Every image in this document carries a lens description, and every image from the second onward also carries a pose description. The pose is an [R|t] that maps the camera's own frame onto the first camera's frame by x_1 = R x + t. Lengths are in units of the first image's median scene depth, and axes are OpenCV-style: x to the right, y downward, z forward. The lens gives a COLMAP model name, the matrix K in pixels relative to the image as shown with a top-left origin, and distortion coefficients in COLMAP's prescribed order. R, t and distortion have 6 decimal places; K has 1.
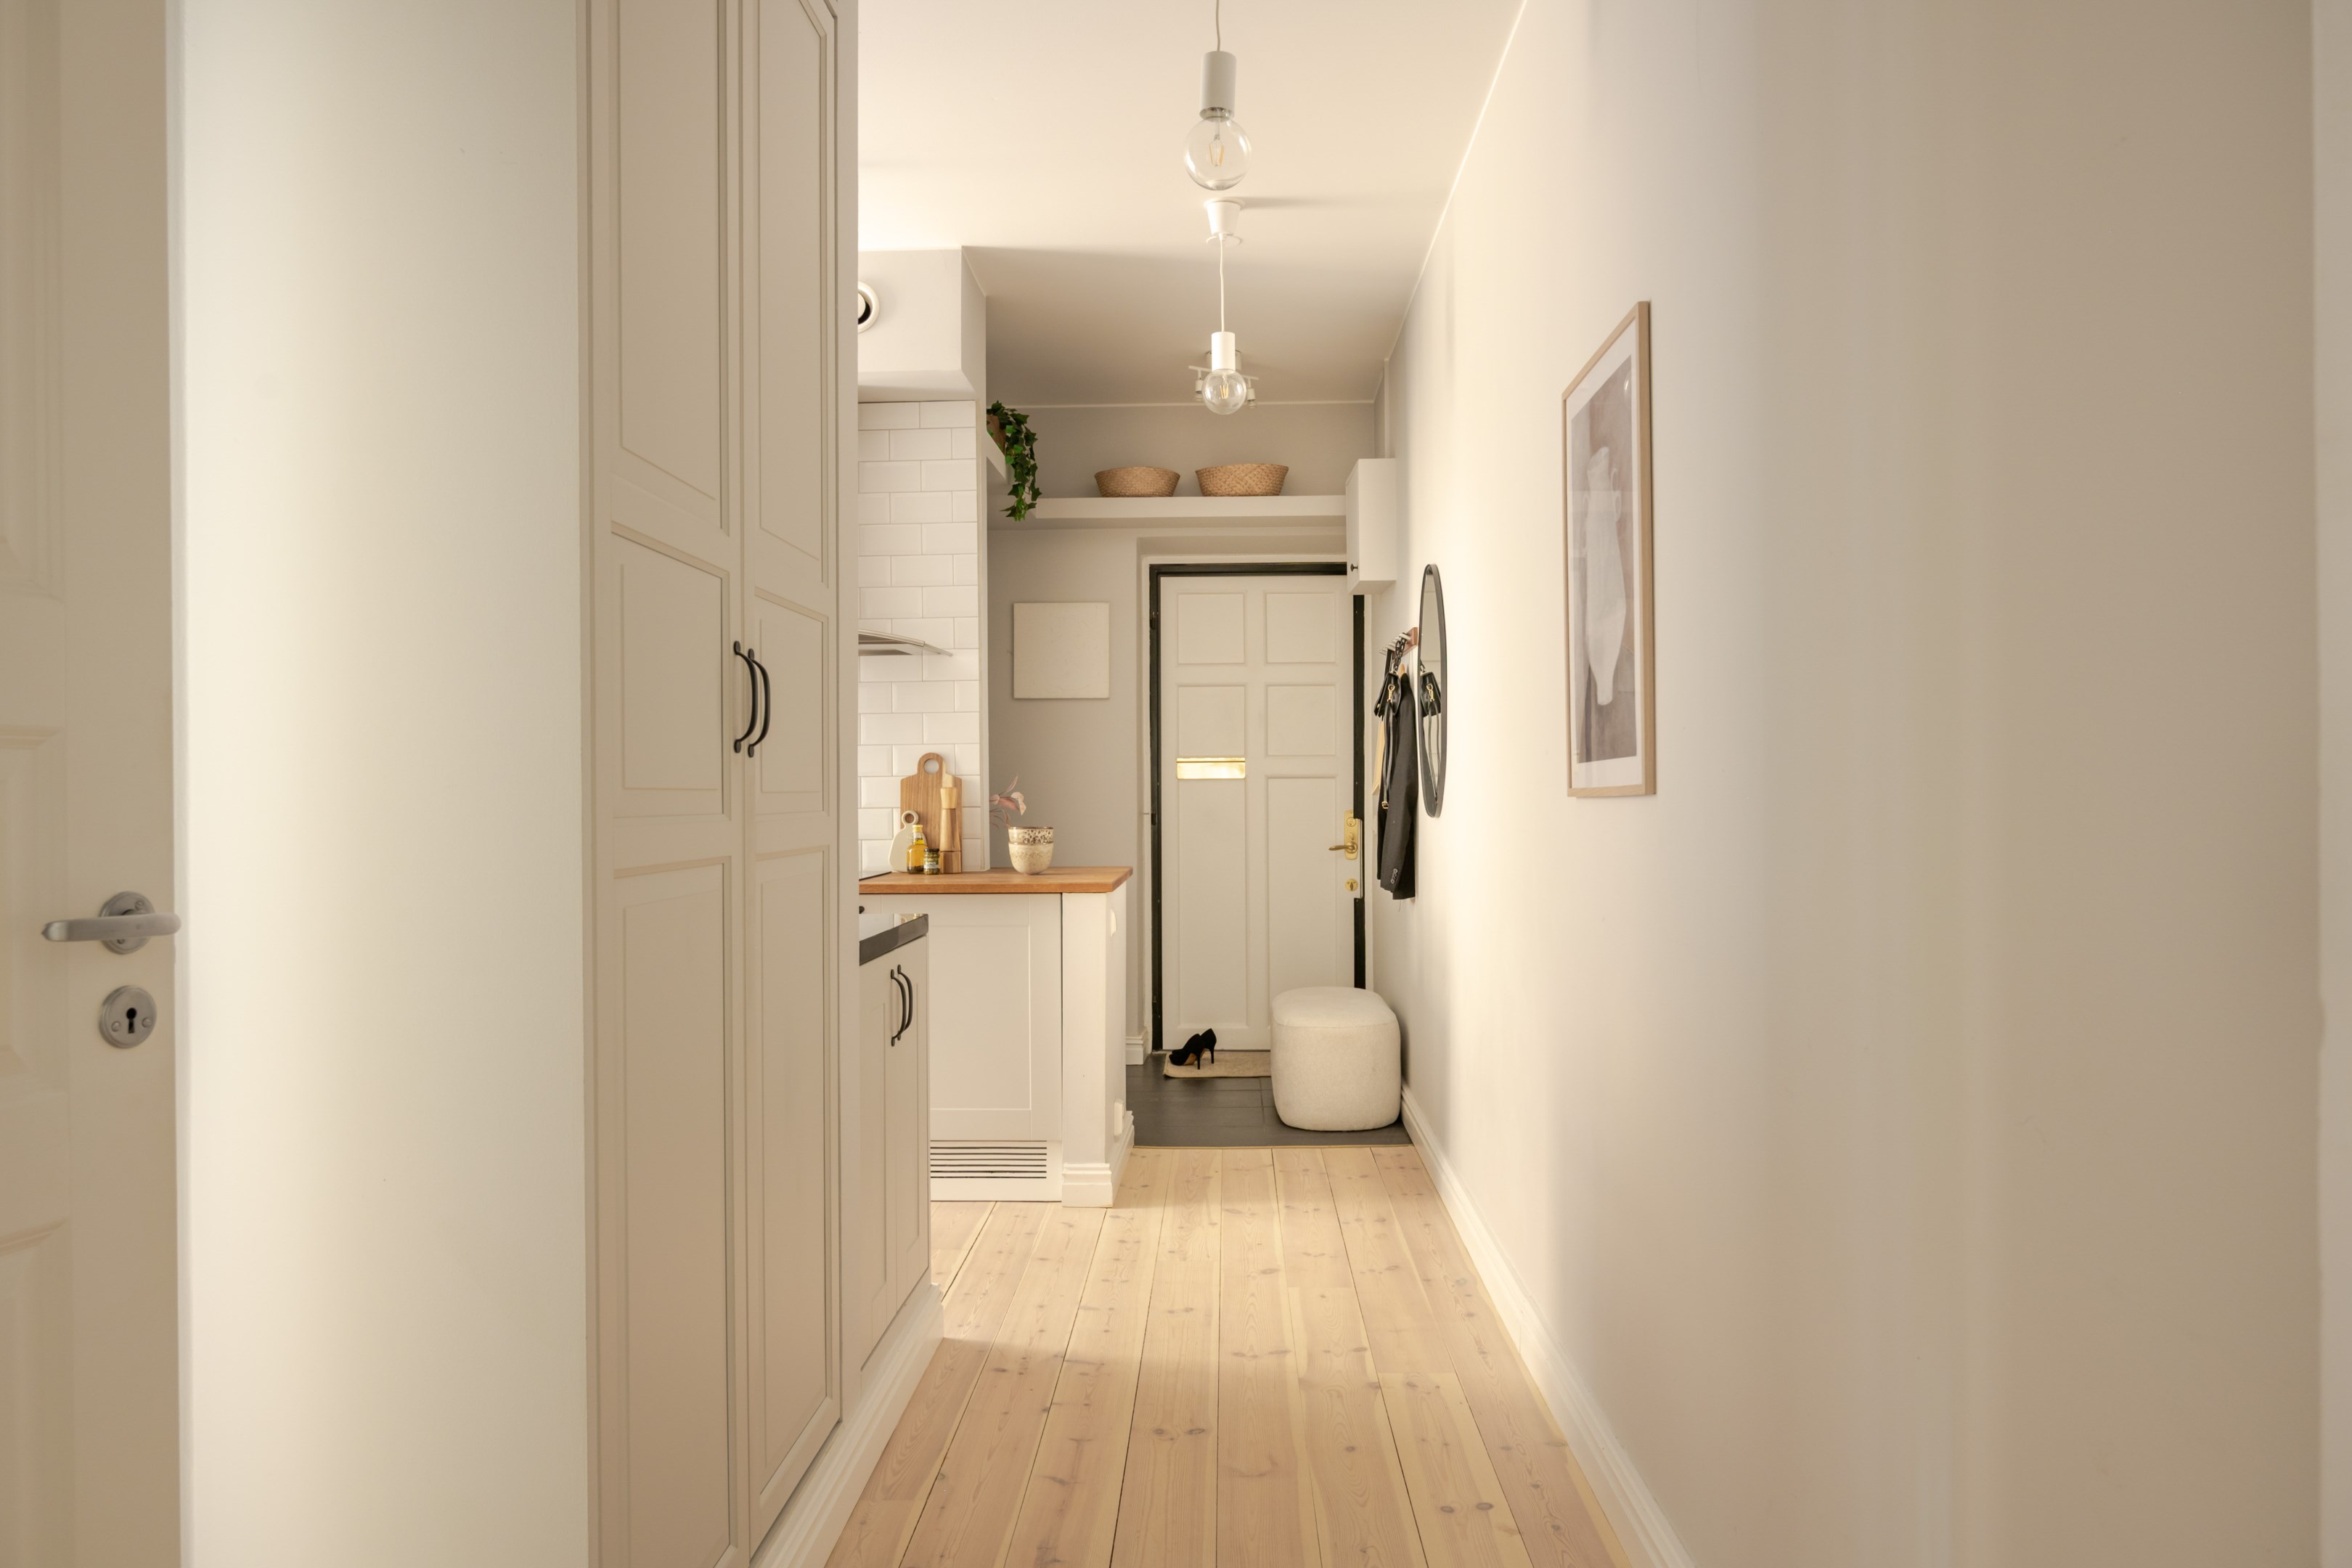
lens RADIAL K [[1599.8, 0, 1176.0], [0, 1599.8, 784.0], [0, 0, 1]] dist [-0.001225, 0.000527]
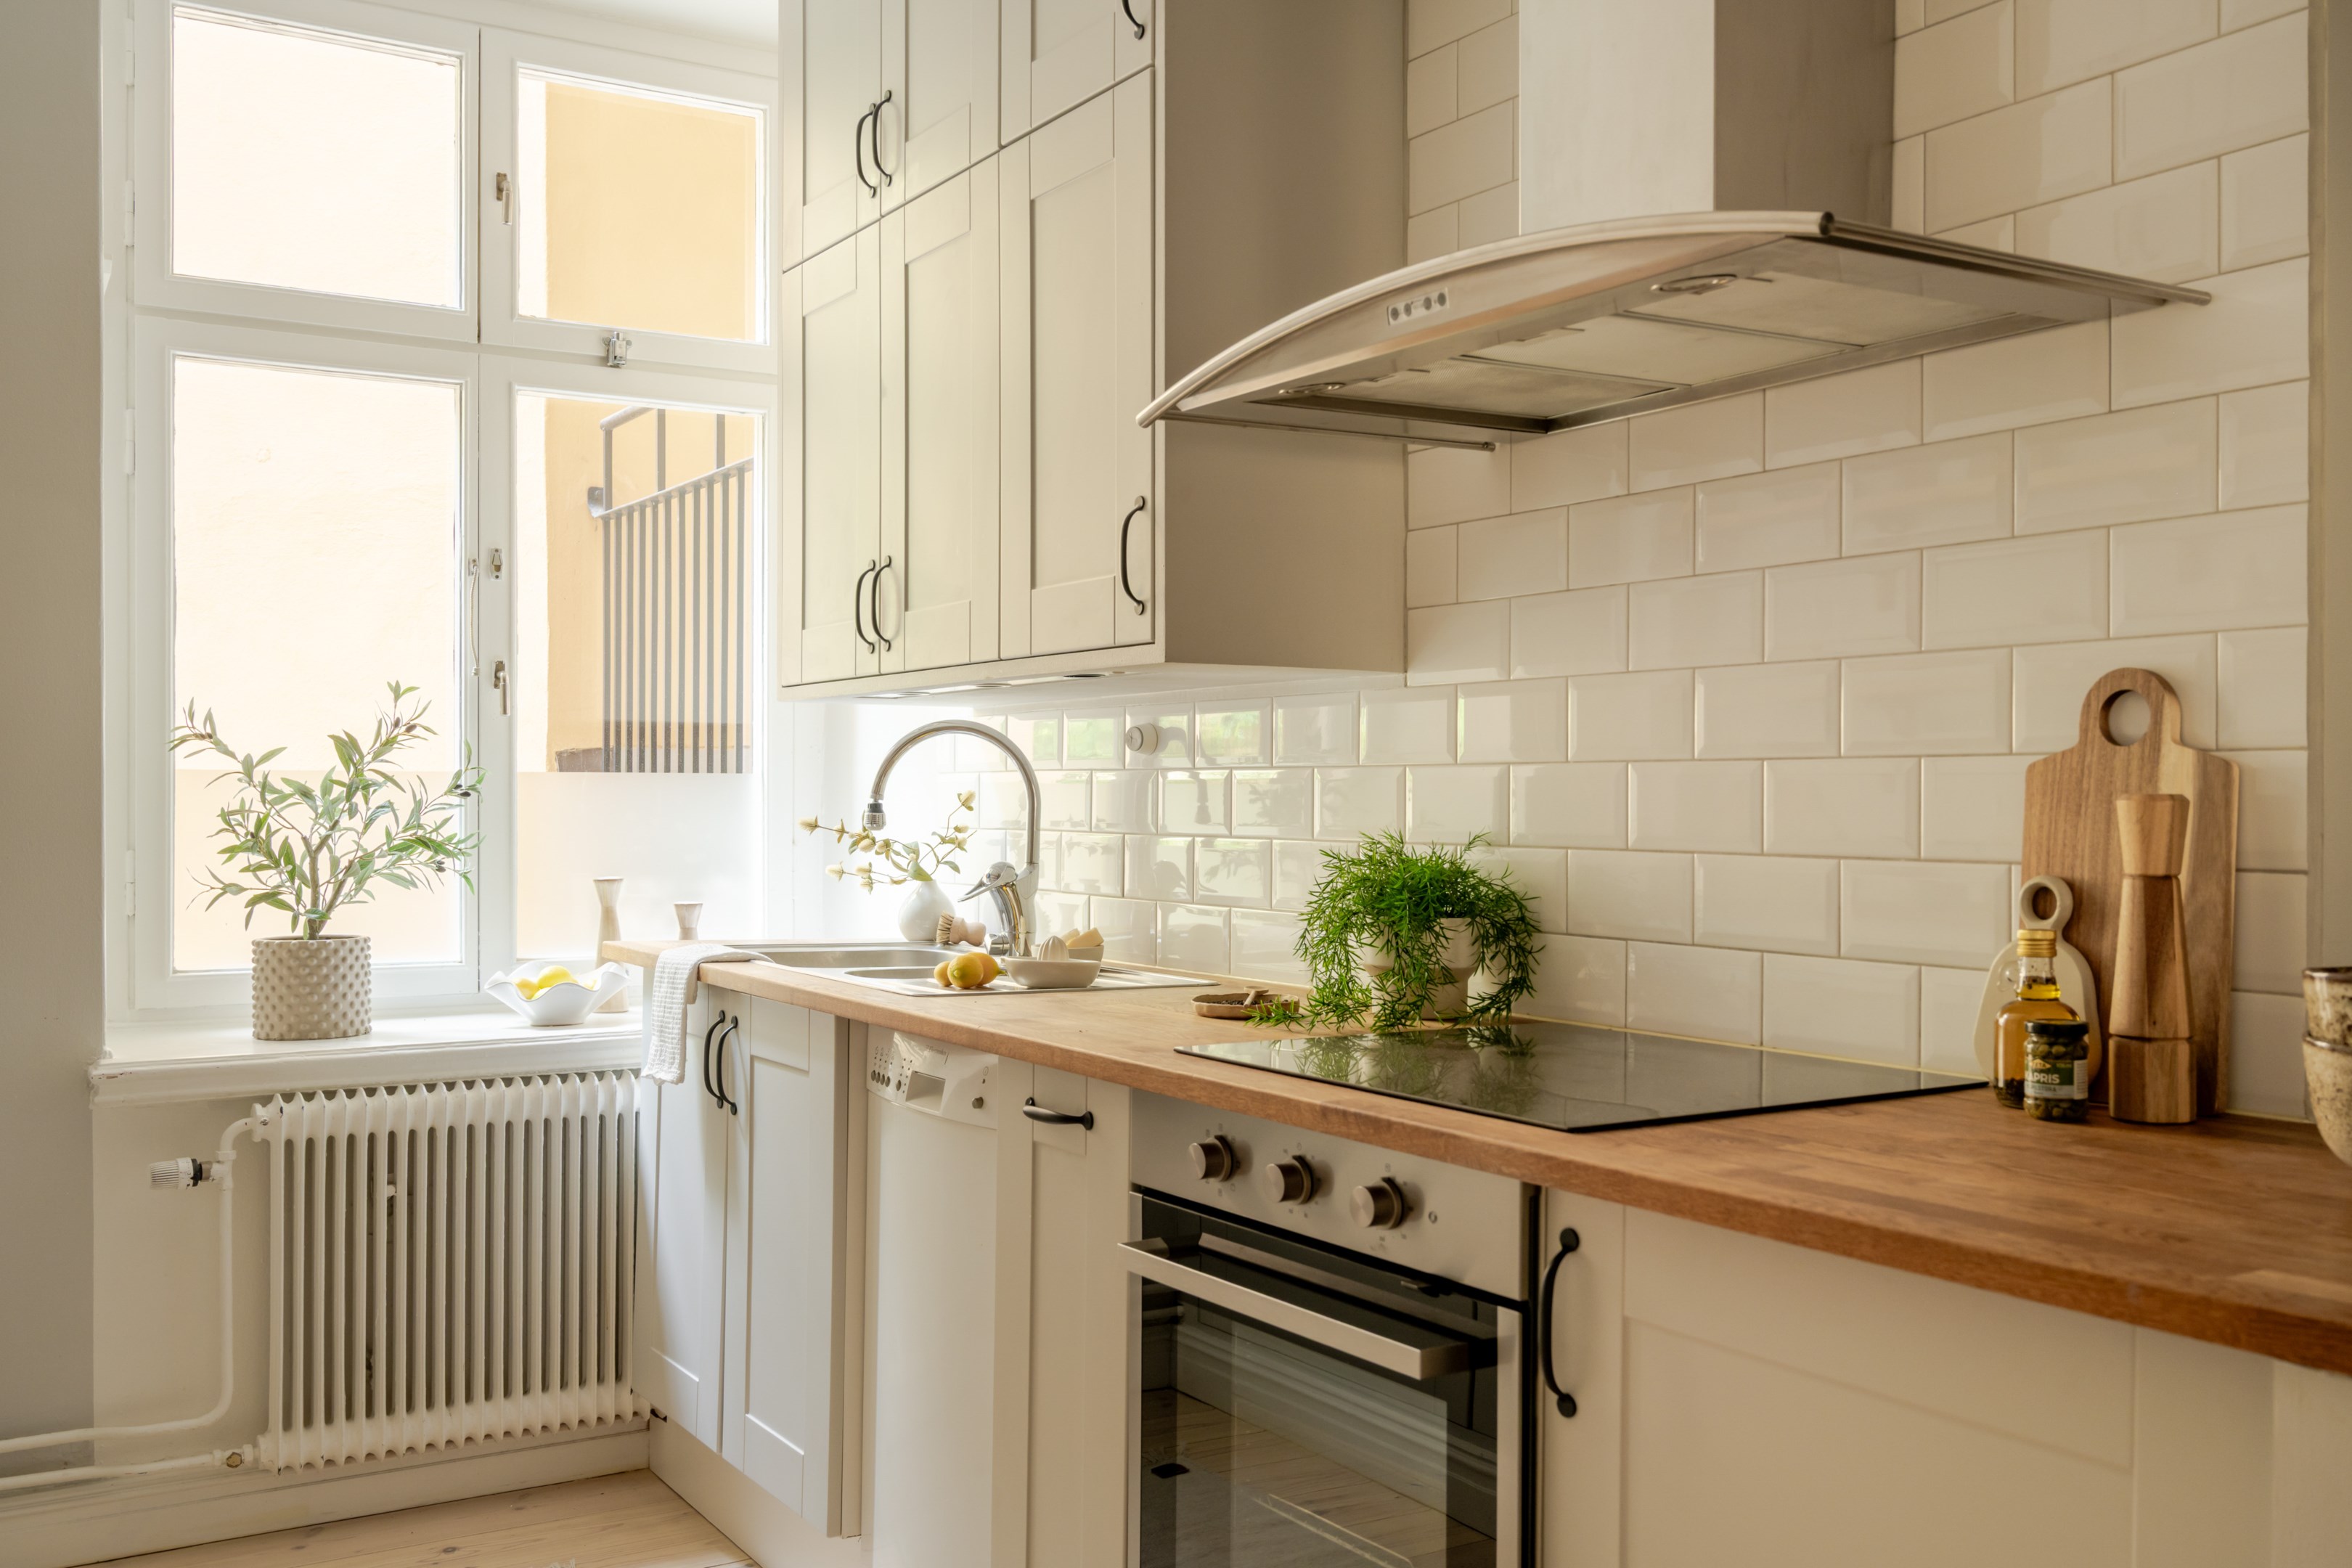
lens RADIAL K [[2142.4, 0, 1175.0], [0, 2142.4, 810.2], [0, 0, 1]] dist [-0.000841, 0.001241]
pose [[0.547435, 0.013961, -0.836732, 0.066590], [-0.000794, 0.999869, 0.016163, -0.000836], [0.836848, -0.008184, 0.547374, 0.660717]]
